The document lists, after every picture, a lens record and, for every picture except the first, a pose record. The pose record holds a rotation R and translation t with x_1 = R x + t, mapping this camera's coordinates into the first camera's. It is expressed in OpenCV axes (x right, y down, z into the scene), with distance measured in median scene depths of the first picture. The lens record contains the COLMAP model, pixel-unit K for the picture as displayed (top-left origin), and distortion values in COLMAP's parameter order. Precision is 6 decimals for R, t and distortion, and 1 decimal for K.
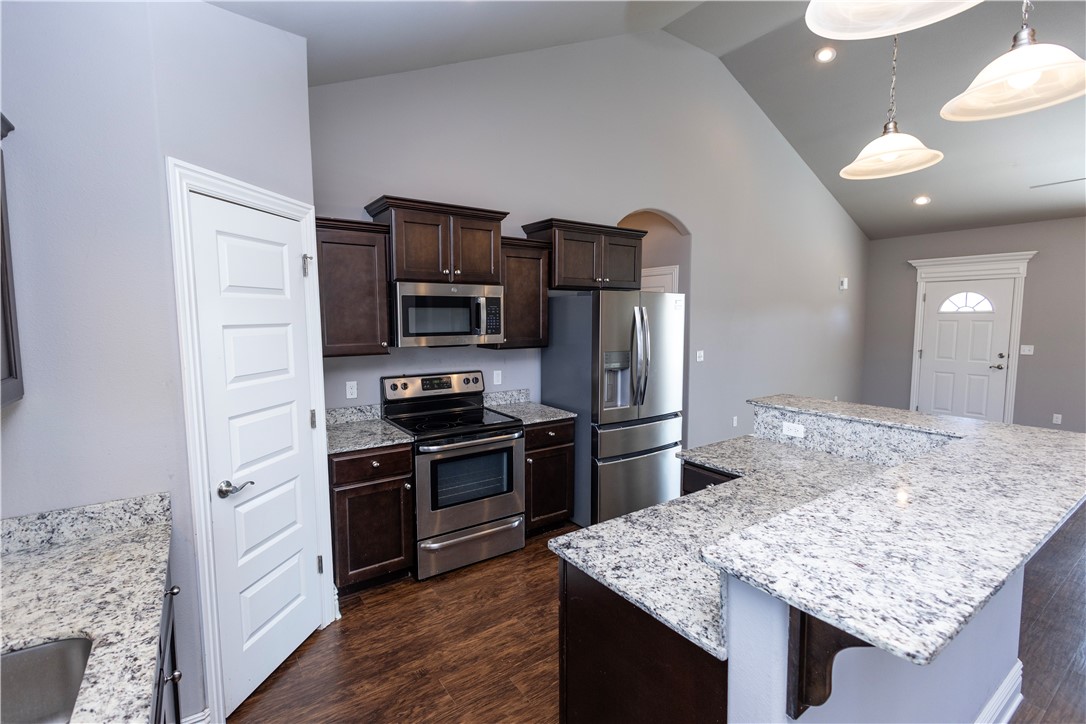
lens RADIAL K [[496.5, 0, 542.6], [0, 496.5, 360.9], [0, 0, 1]] dist [0.000613, 0.000022]
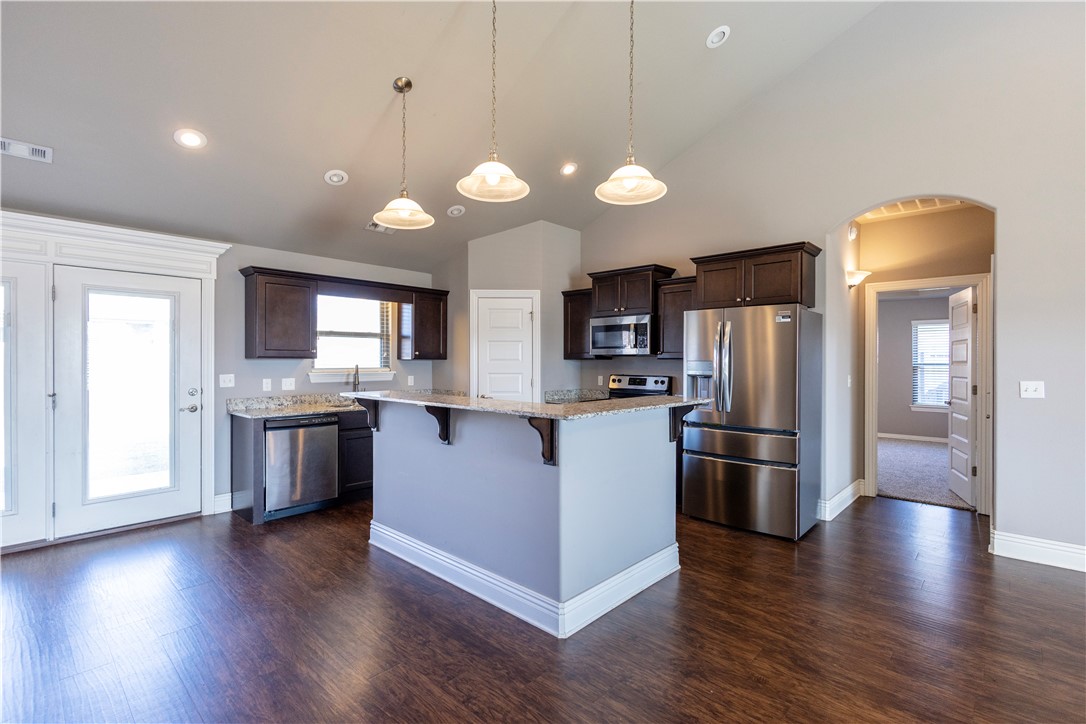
lens RADIAL K [[496.5, 0, 542.3], [0, 496.5, 361.3], [0, 0, 1]] dist [0.000613, 0.000022]
pose [[0.205731, 0.005701, -0.978592, 1.252635], [-0.088392, 0.996004, -0.012780, 0.029820], [0.974608, 0.089129, 0.205413, 0.401872]]
